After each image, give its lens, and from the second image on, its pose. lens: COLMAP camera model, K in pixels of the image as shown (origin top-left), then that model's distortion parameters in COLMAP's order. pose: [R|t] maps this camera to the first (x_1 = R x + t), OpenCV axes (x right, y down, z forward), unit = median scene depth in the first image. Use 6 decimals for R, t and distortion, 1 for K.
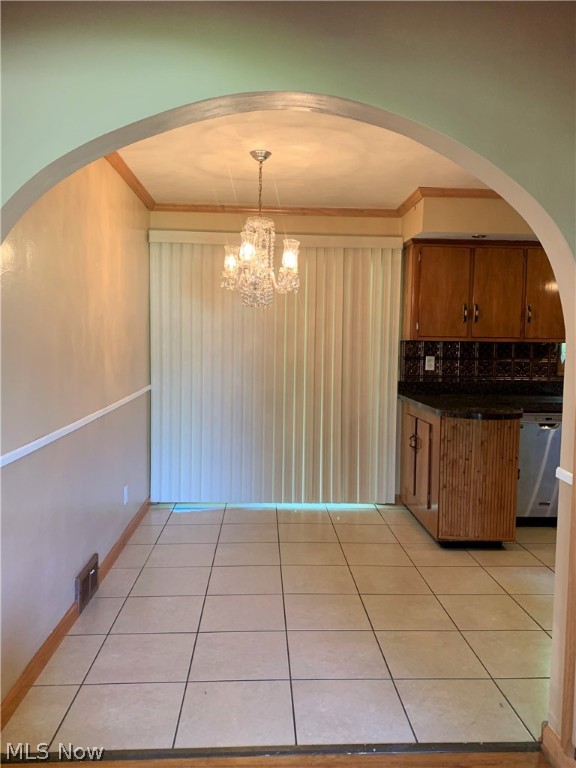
lens RADIAL K [[596.0, 0, 288.0], [0, 596.0, 384.0], [0, 0, 1]] dist [-0.000301, -0.009361]
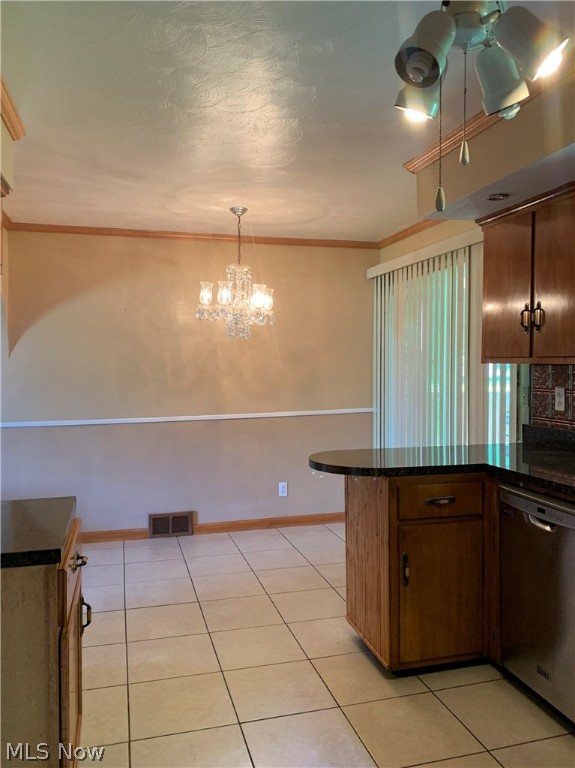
lens RADIAL K [[596.0, 0, 287.5], [0, 596.0, 384.0], [0, 0, 1]] dist [-0.000301, -0.009361]
pose [[0.228331, 0.015745, -0.973456, 0.839438], [-0.069332, 0.997594, -0.000127, -0.033392], [0.971112, 0.067521, 0.228873, 0.621859]]
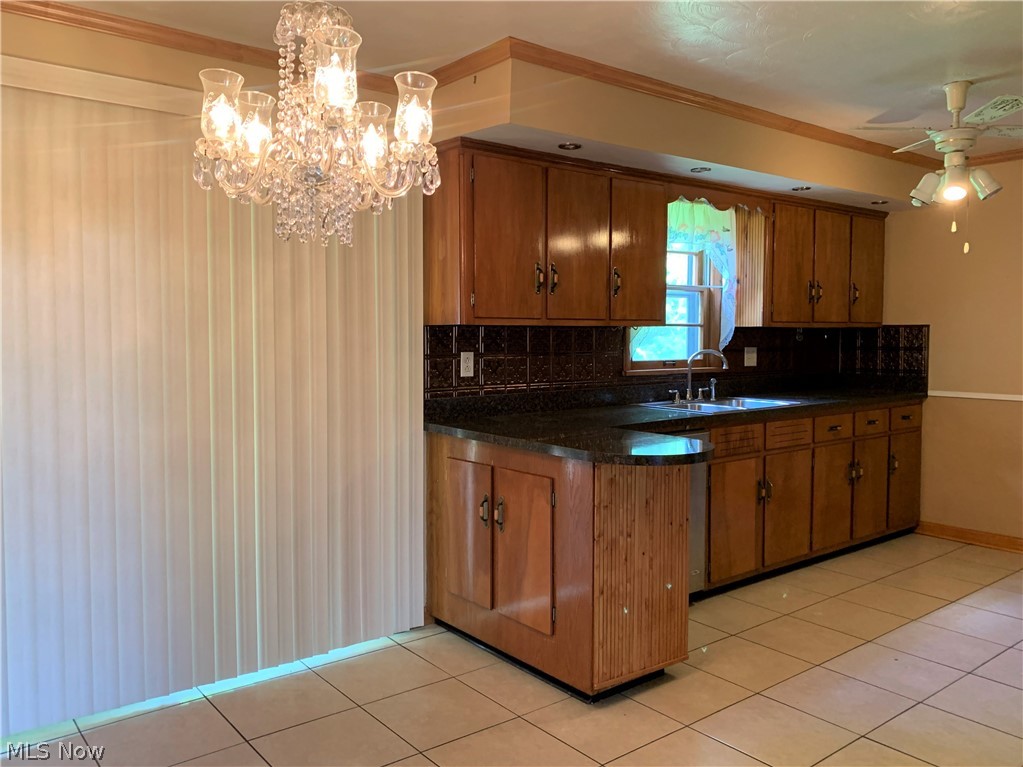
lens RADIAL K [[804.7, 0, 510.1], [0, 804.7, 367.0], [0, 0, 1]] dist [0.042313, -0.104497]
pose [[0.806715, -0.039109, 0.589646, -0.195668], [0.051896, 0.998641, -0.004765, -0.028484], [-0.588658, 0.034444, 0.807648, 0.380916]]
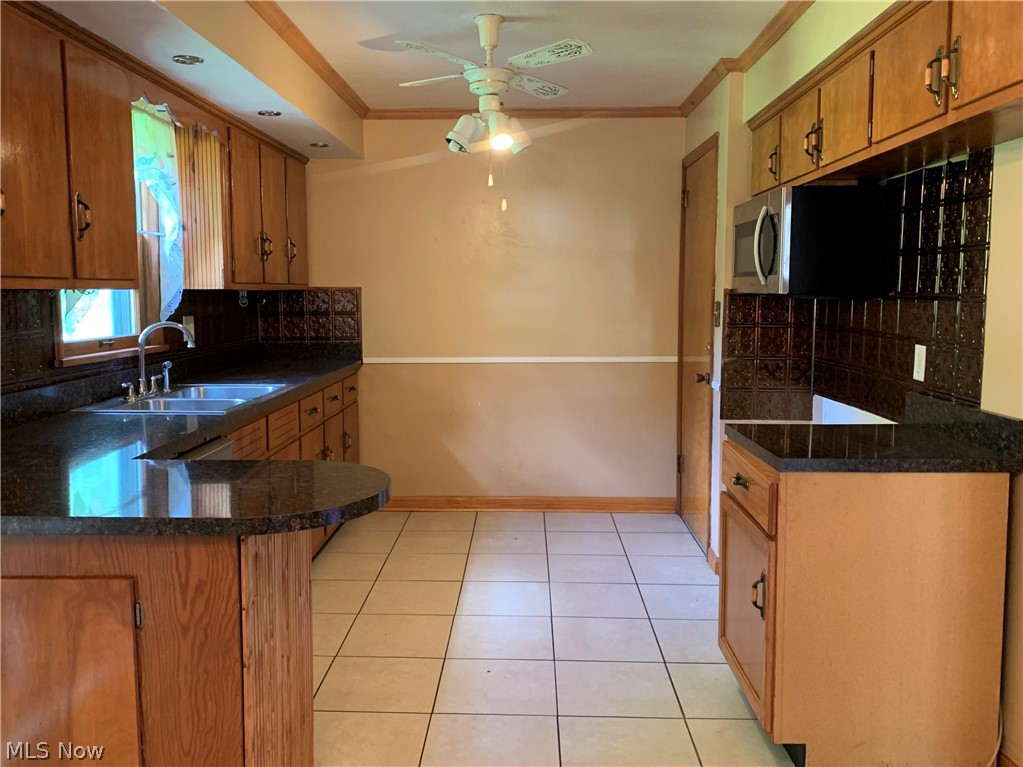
lens RADIAL K [[834.0, 0, 513.7], [0, 834.0, 365.3], [0, 0, 1]] dist [0.043373, -0.109306]
pose [[0.058563, -0.101457, 0.993115, -0.126506], [0.074013, 0.992525, 0.097033, -0.053301], [-0.995536, 0.067821, 0.065634, 0.697773]]
